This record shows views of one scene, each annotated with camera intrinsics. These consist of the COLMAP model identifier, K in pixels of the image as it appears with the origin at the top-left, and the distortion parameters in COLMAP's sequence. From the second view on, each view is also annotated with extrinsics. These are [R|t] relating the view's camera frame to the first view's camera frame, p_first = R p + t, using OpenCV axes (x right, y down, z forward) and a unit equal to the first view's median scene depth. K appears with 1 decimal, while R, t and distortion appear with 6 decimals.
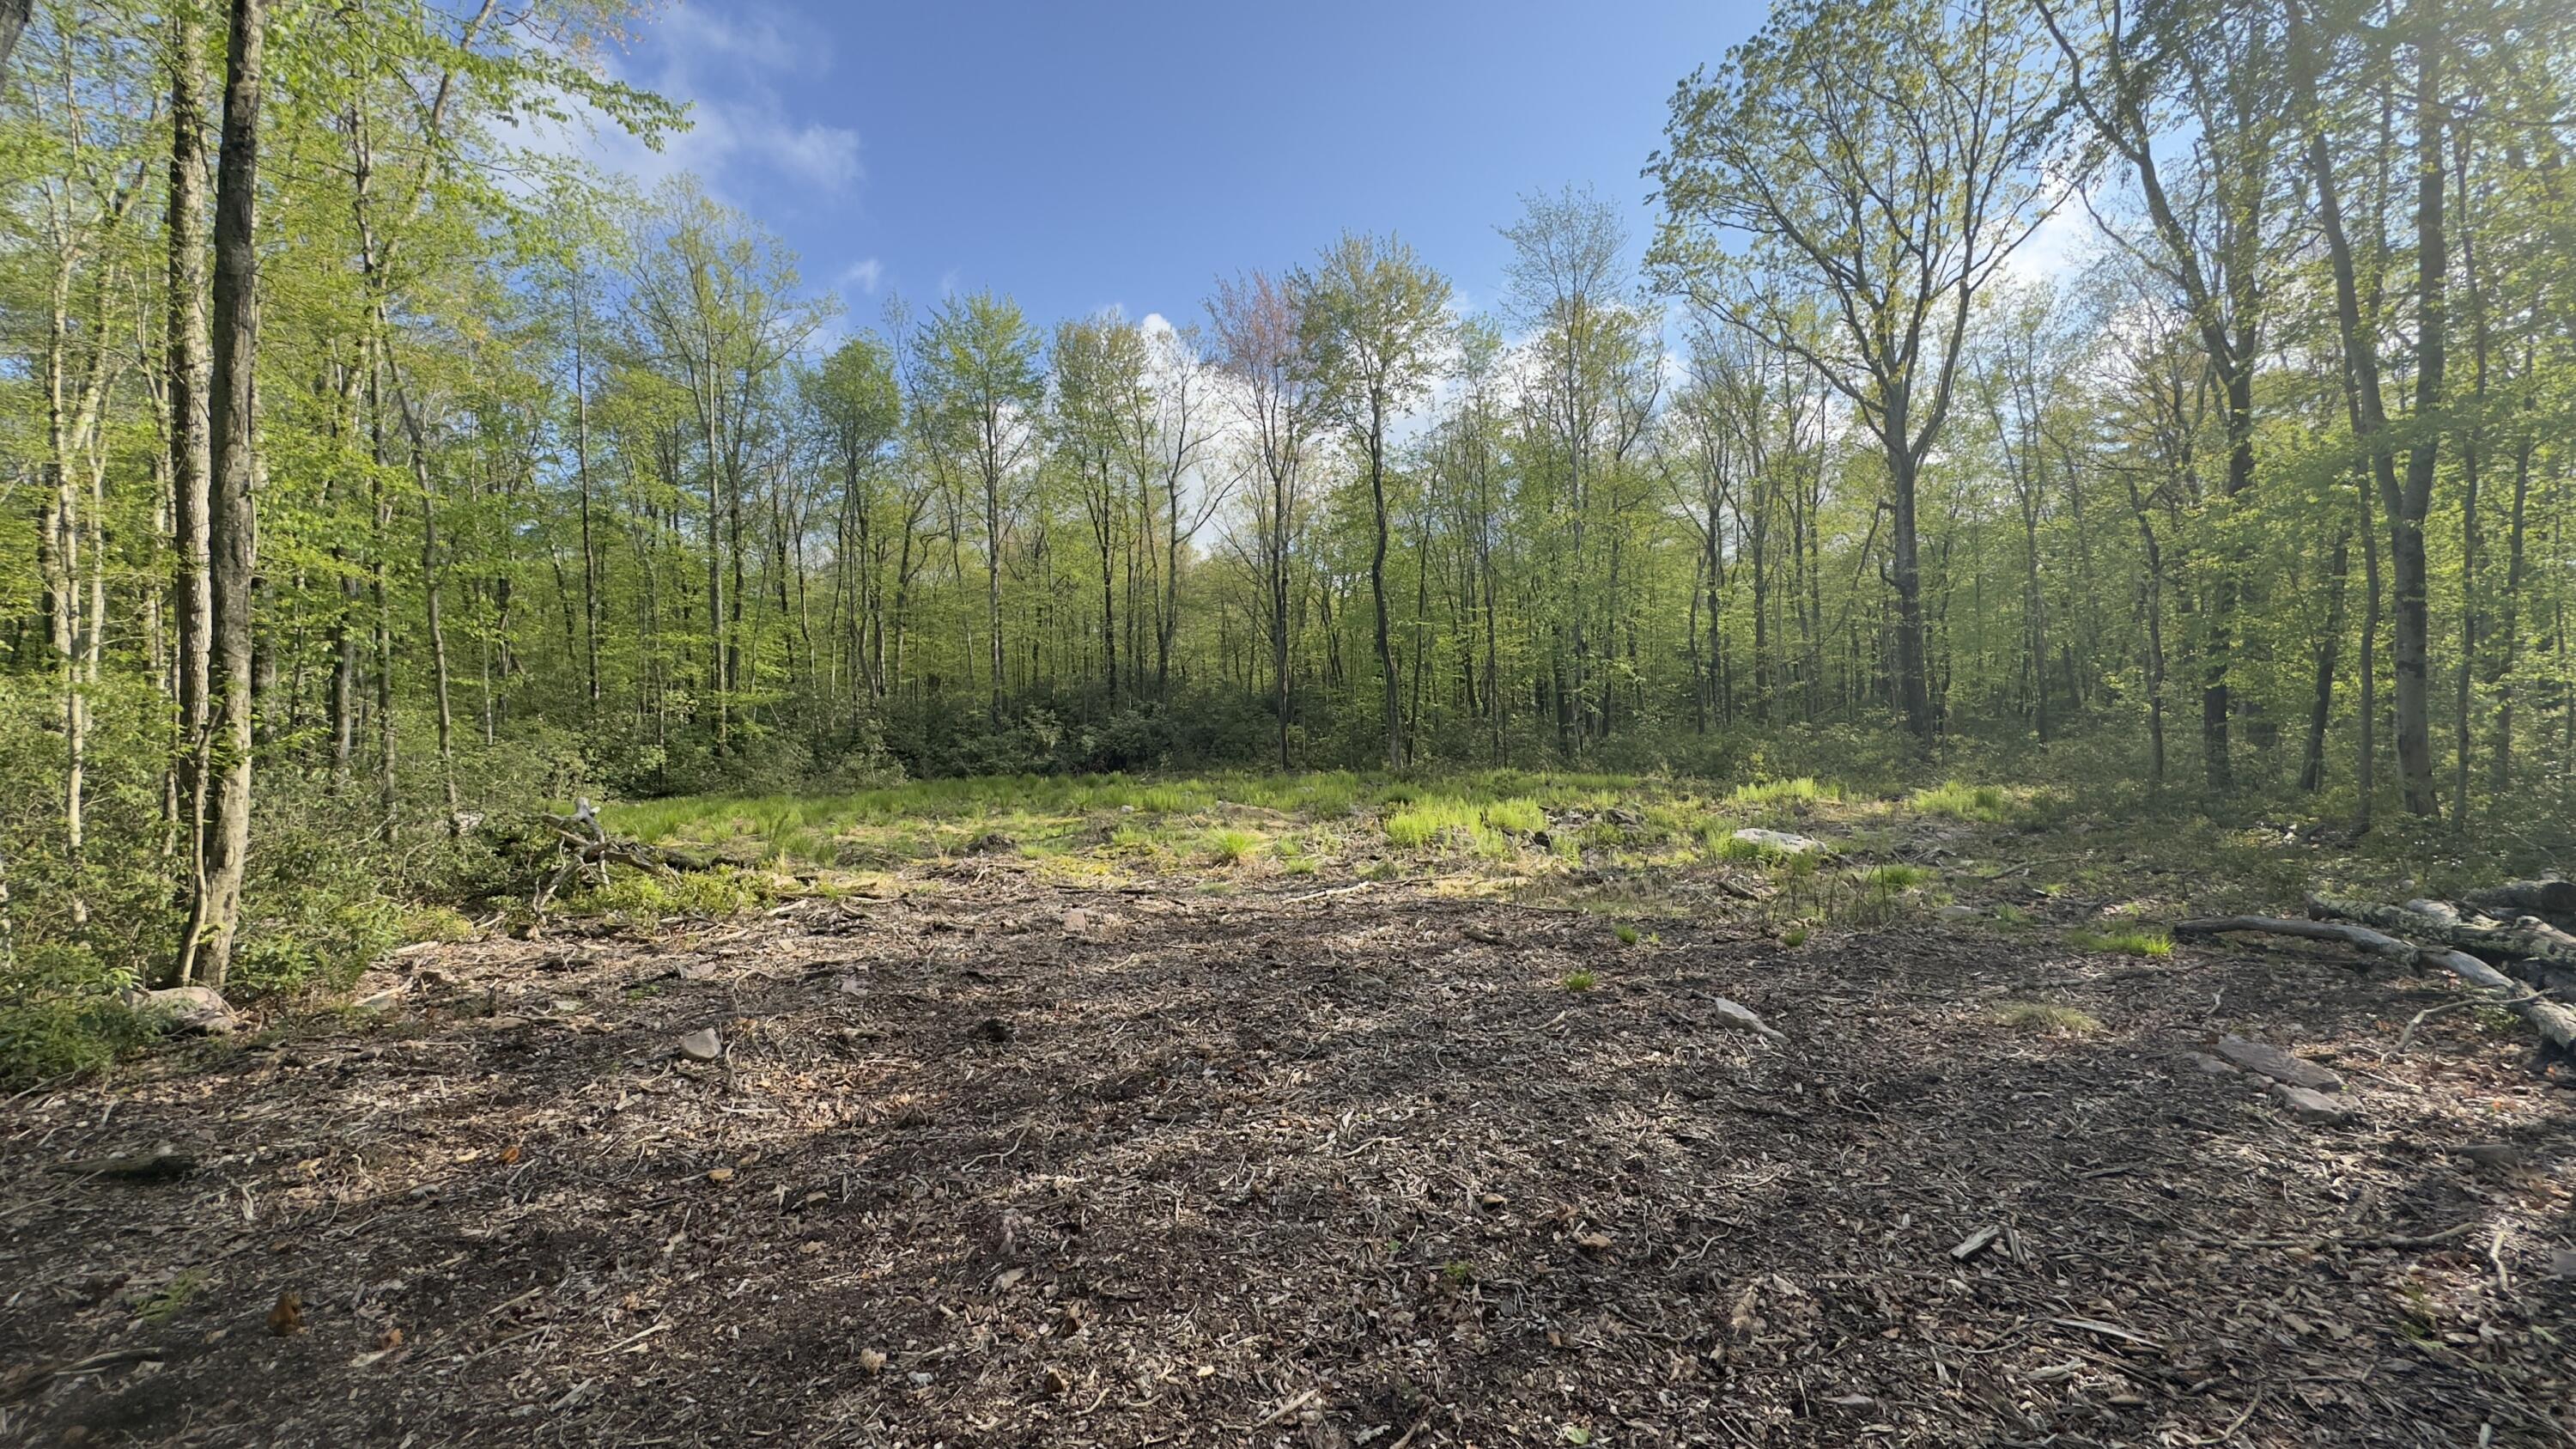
lens RADIAL K [[1020.0, 0, 1288.0], [0, 1020.0, 724.5], [0, 0, 1]] dist [-0.000190, -0.000055]
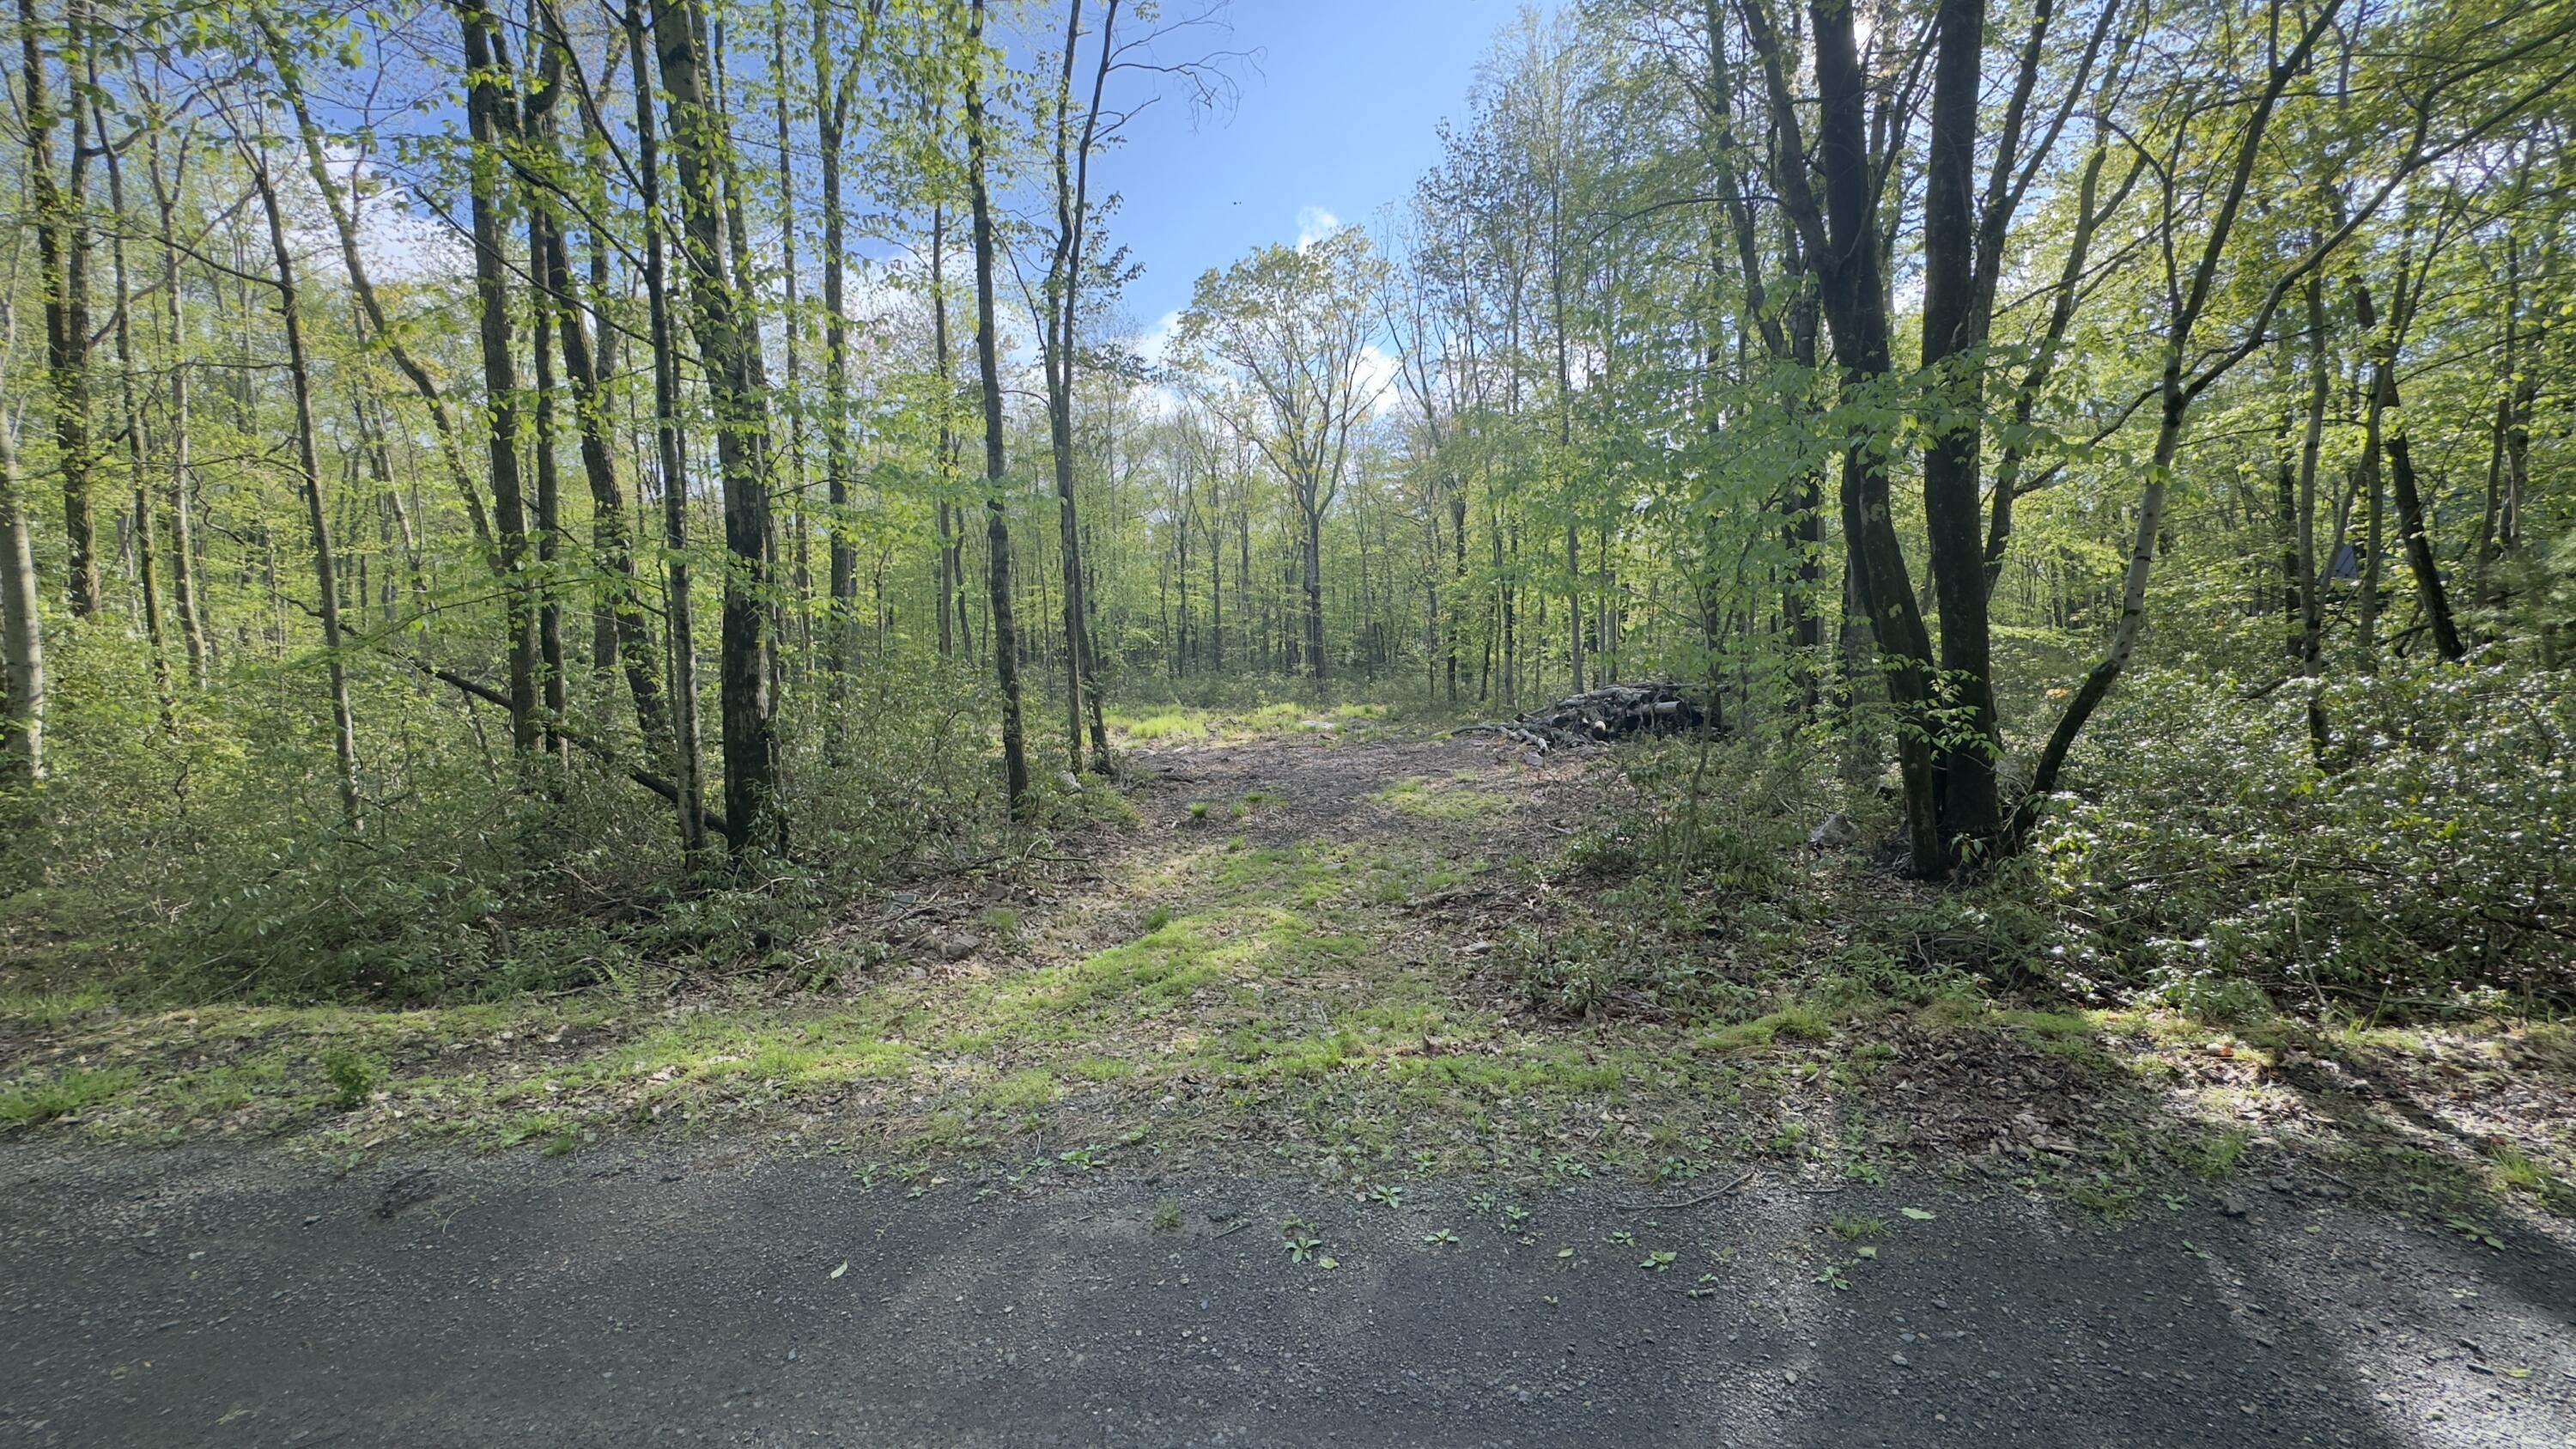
lens RADIAL K [[1020.0, 0, 1288.0], [0, 1020.0, 724.5], [0, 0, 1]] dist [-0.000190, -0.000055]
pose [[0.826571, -0.035856, 0.561689, -0.605341], [0.004925, 0.998391, 0.056487, -0.016269], [-0.562810, -0.043924, 0.825418, -0.605022]]
